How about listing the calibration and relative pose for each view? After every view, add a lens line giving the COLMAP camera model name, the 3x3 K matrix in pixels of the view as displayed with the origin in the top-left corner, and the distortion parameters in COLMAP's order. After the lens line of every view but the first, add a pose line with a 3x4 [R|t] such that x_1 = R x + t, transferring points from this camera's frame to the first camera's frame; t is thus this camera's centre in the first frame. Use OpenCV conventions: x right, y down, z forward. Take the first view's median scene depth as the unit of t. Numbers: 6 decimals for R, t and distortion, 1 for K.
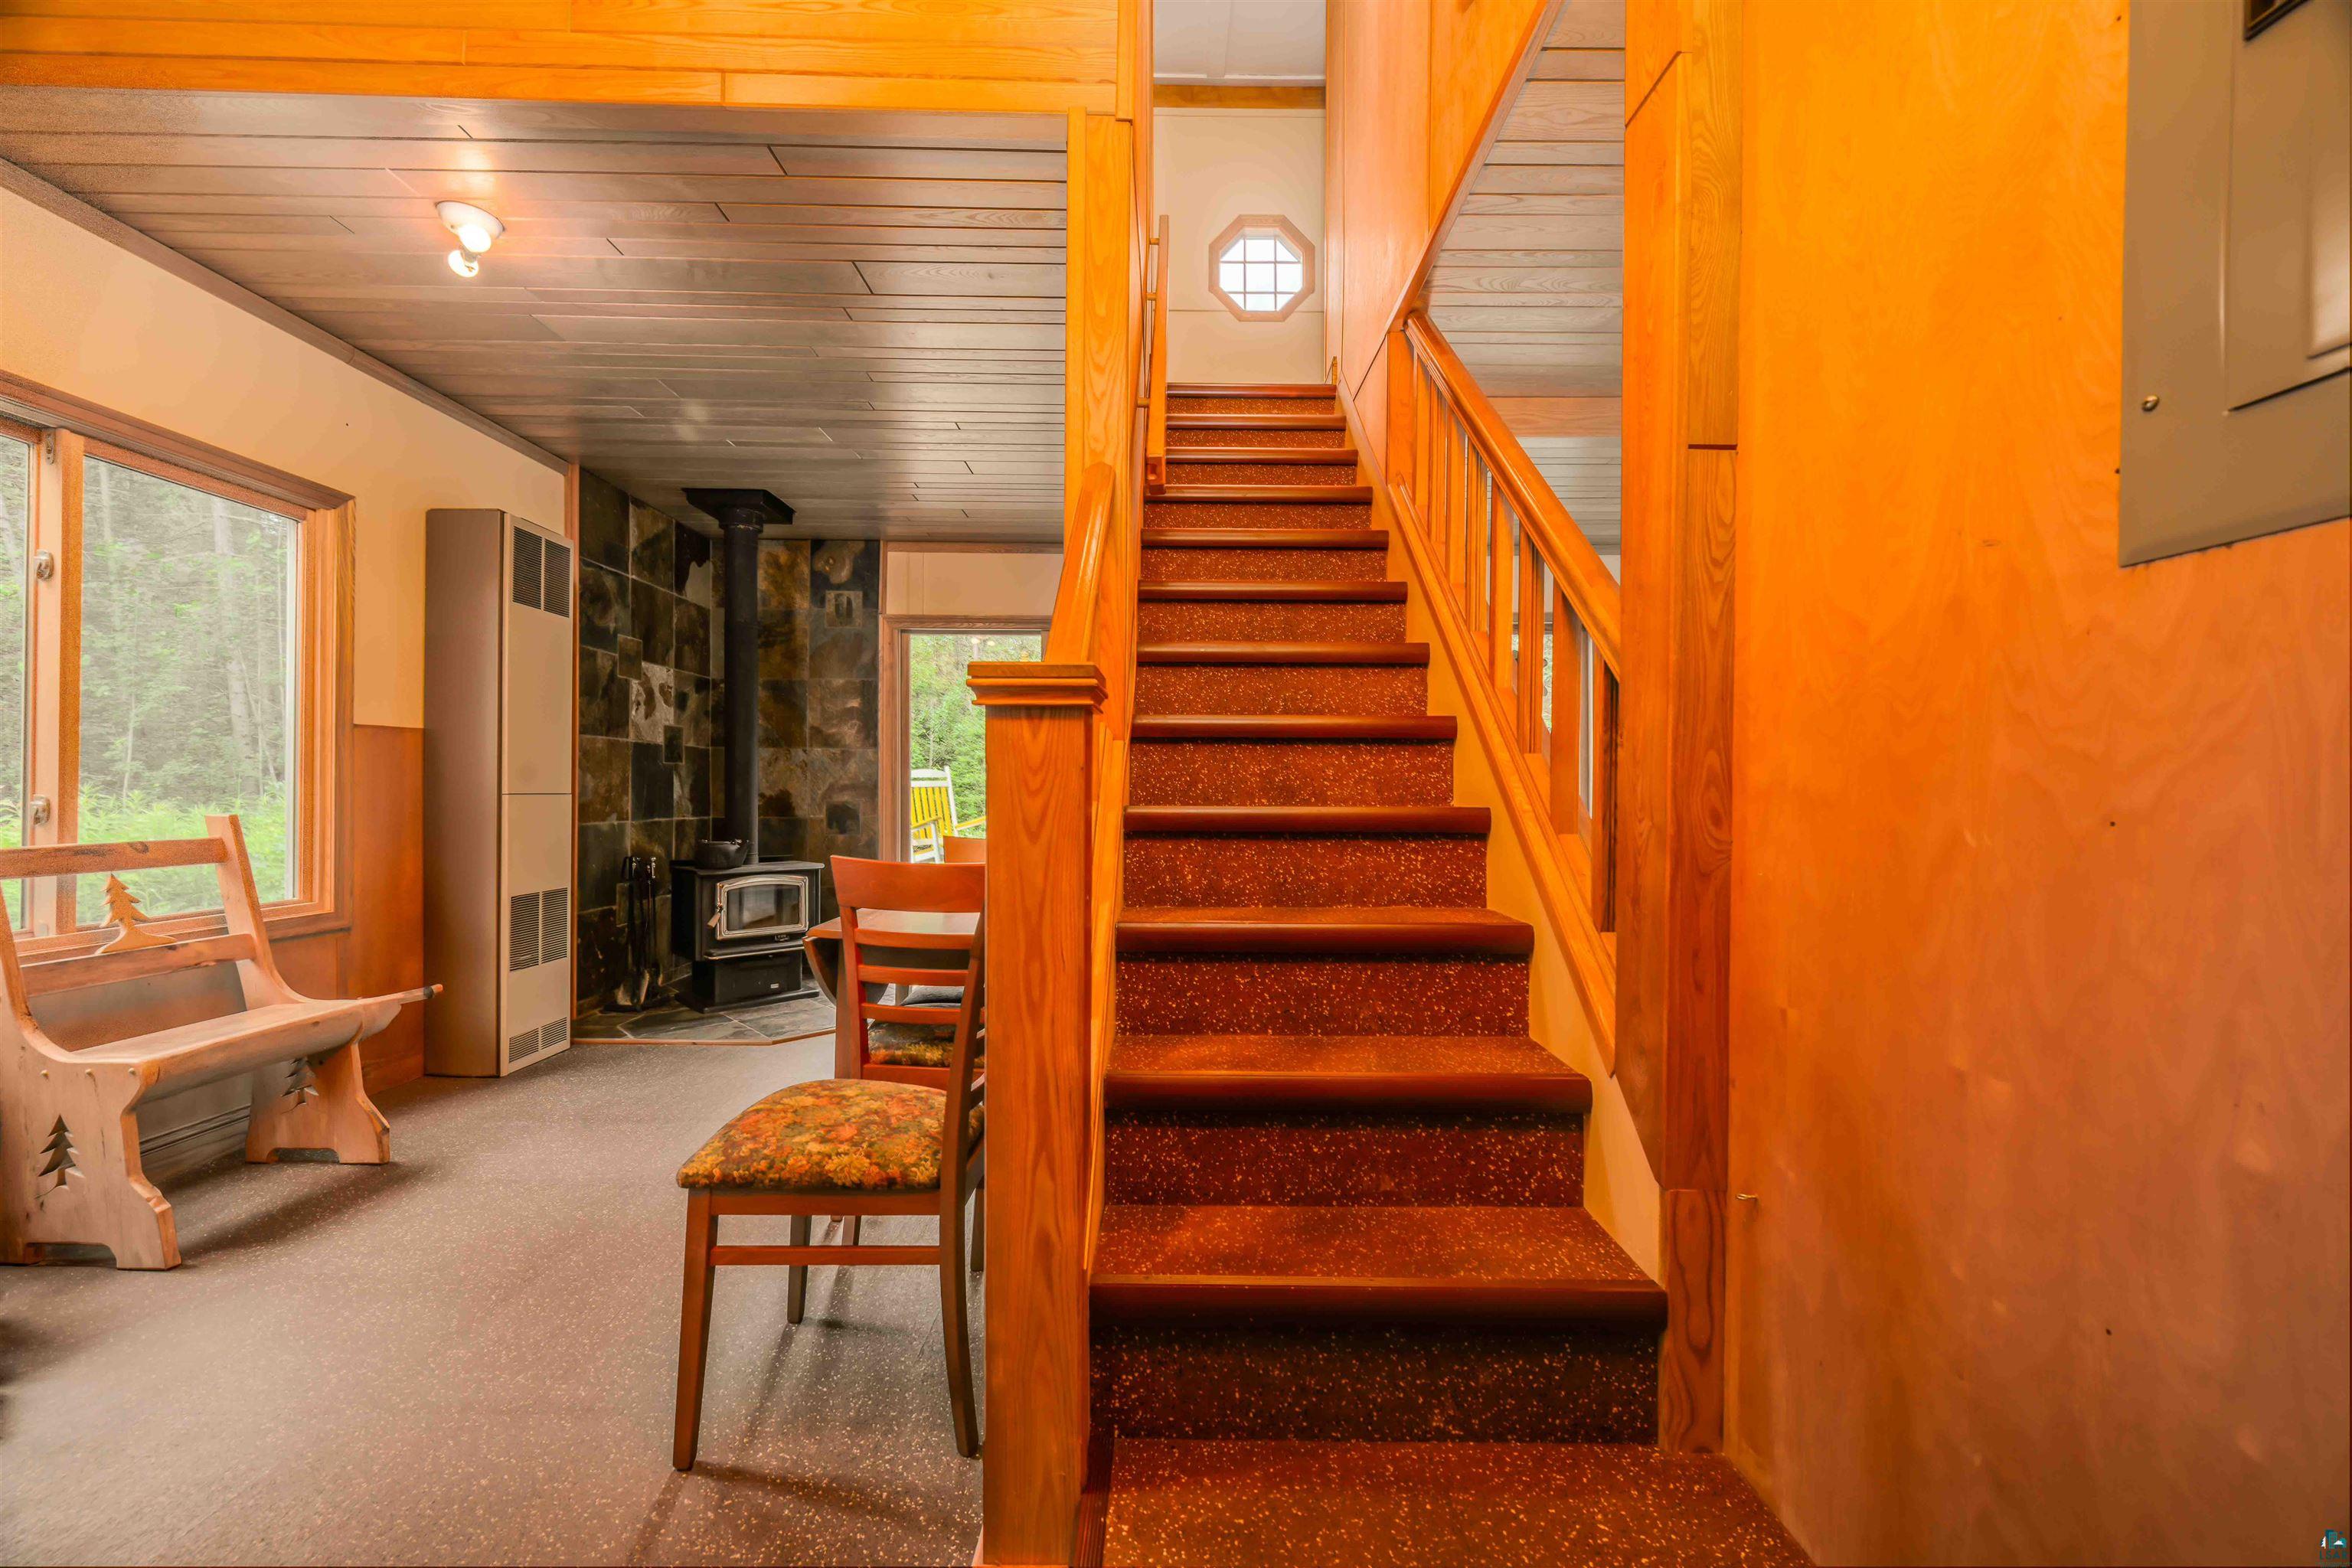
lens RADIAL K [[940.1, 0, 1176.0], [0, 940.1, 784.0], [0, 0, 1]] dist [-0.000881, -0.000630]
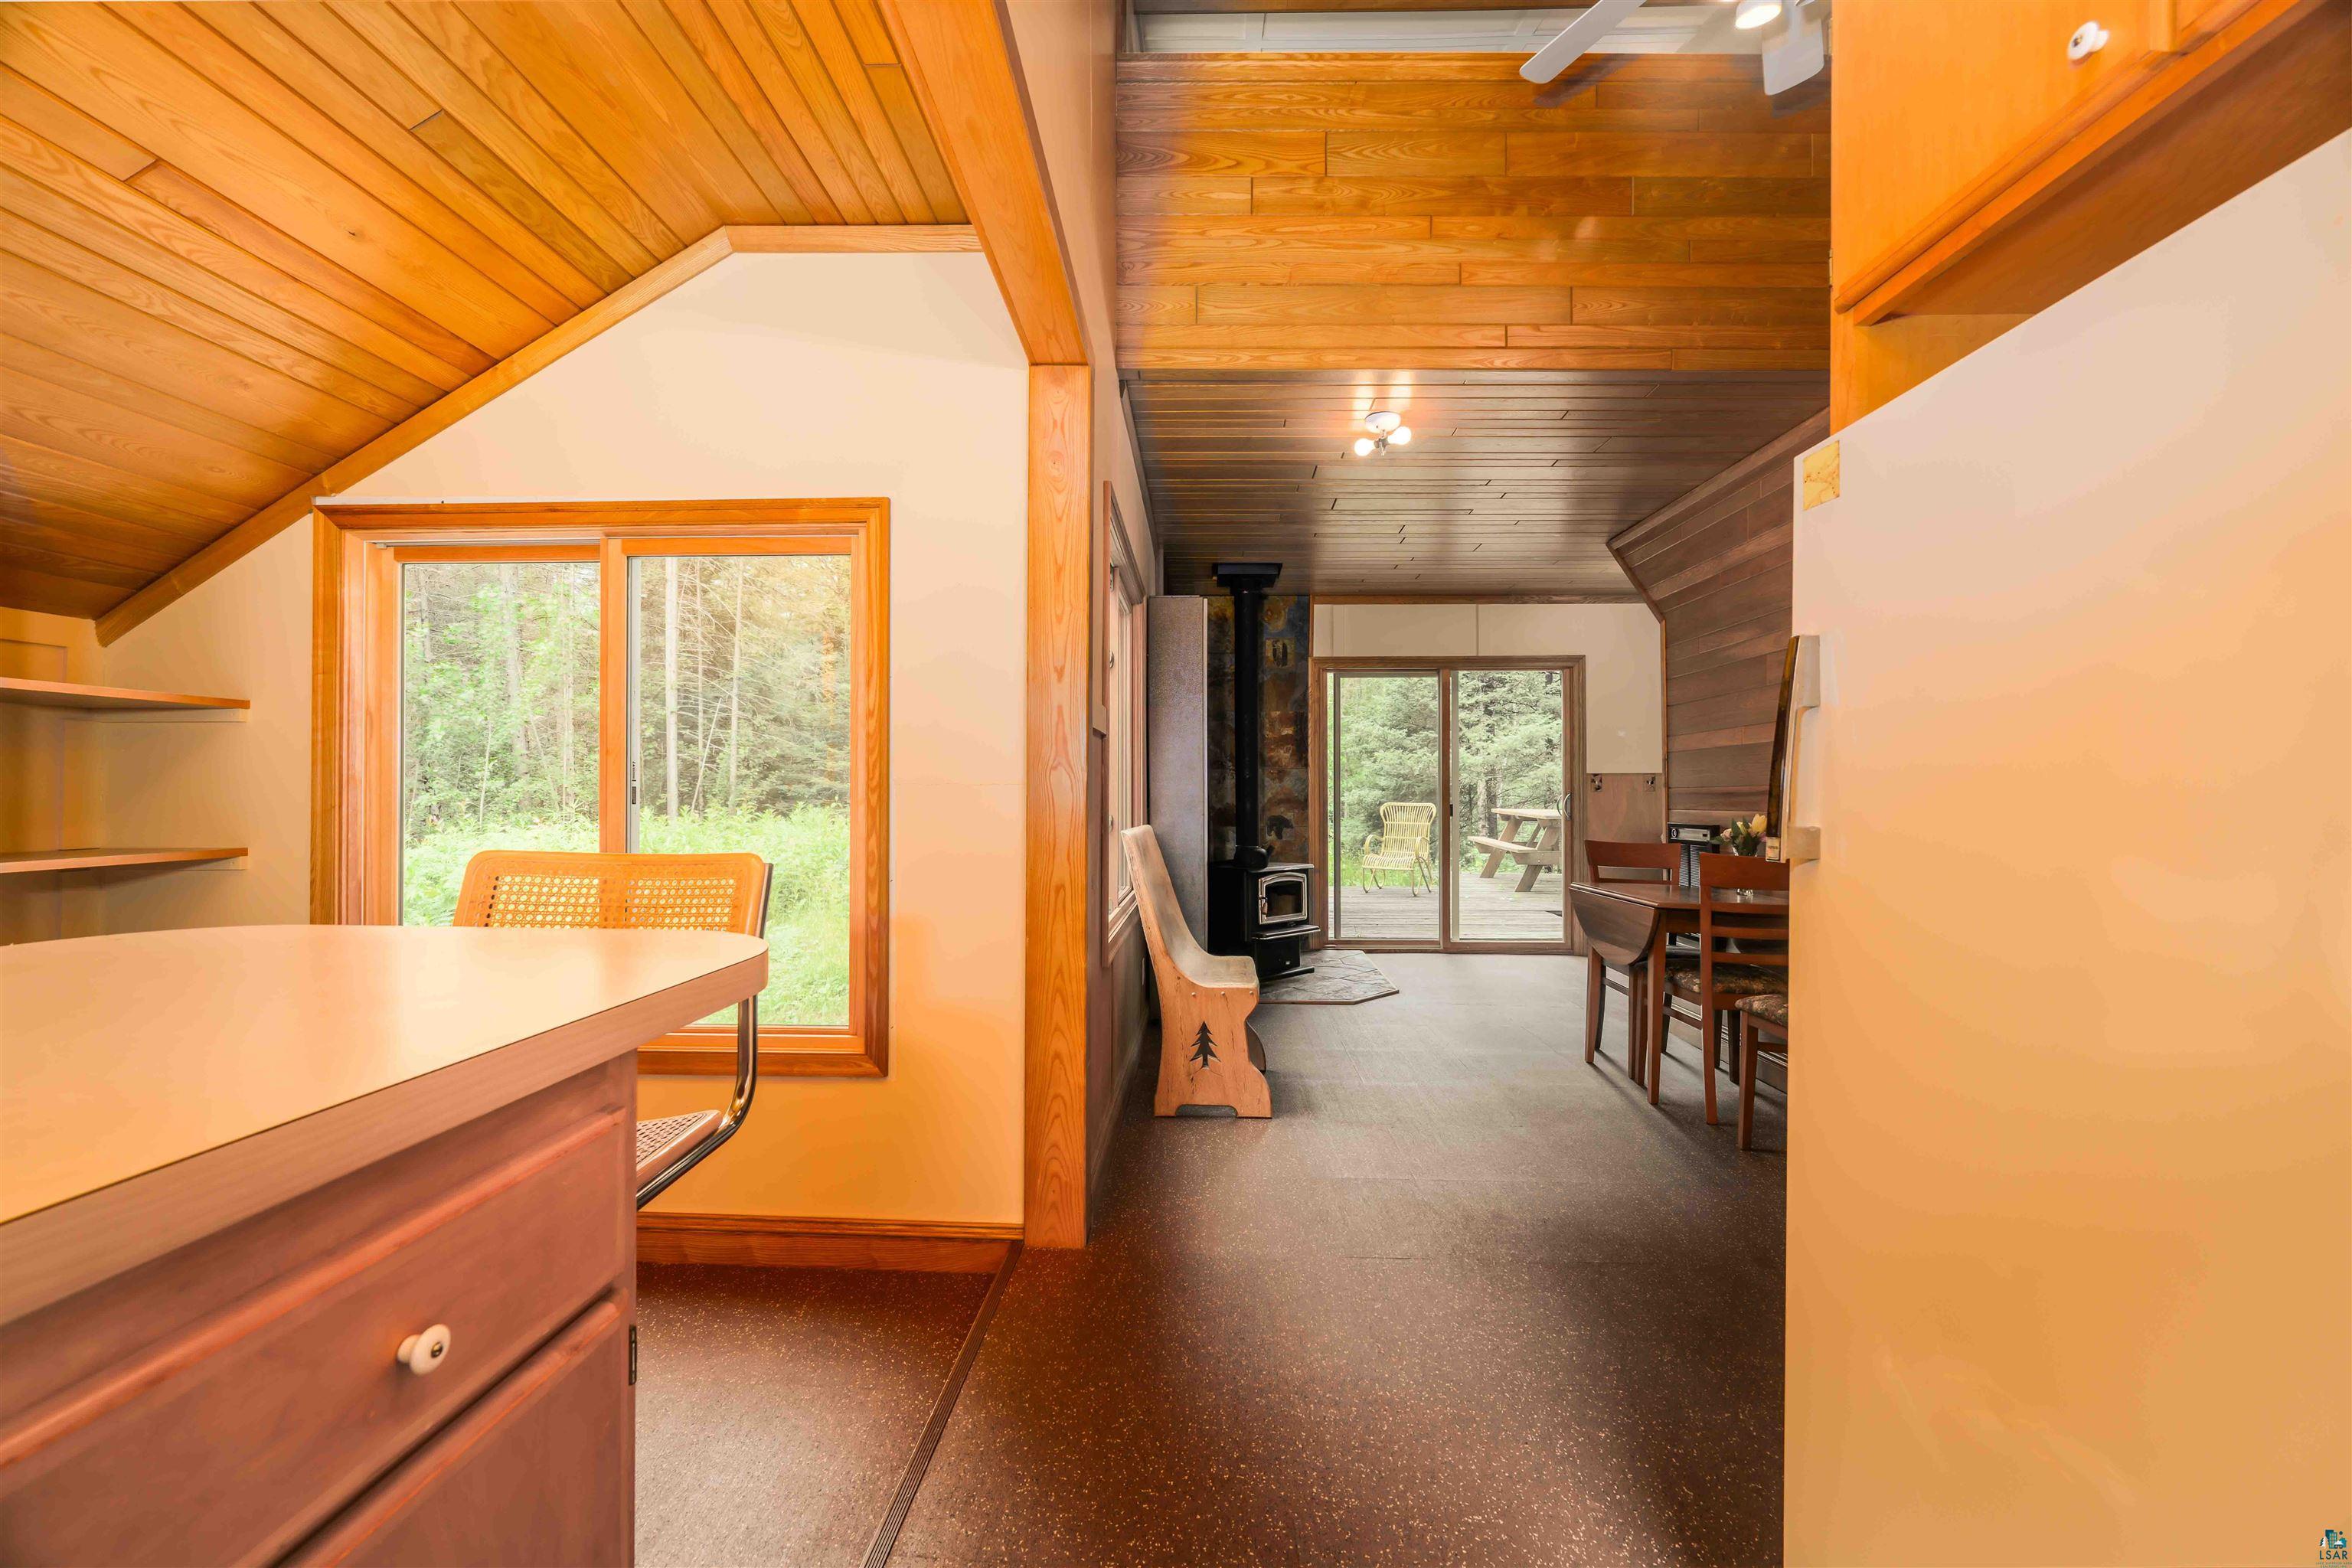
lens RADIAL K [[917.5, 0, 1176.0], [0, 917.5, 784.0], [0, 0, 1]] dist [-0.000660, -0.000238]
pose [[0.999174, -0.005001, -0.040328, -0.518122], [0.004518, 0.999917, -0.012071, -0.006036], [0.040385, 0.011879, 0.999114, -0.209486]]
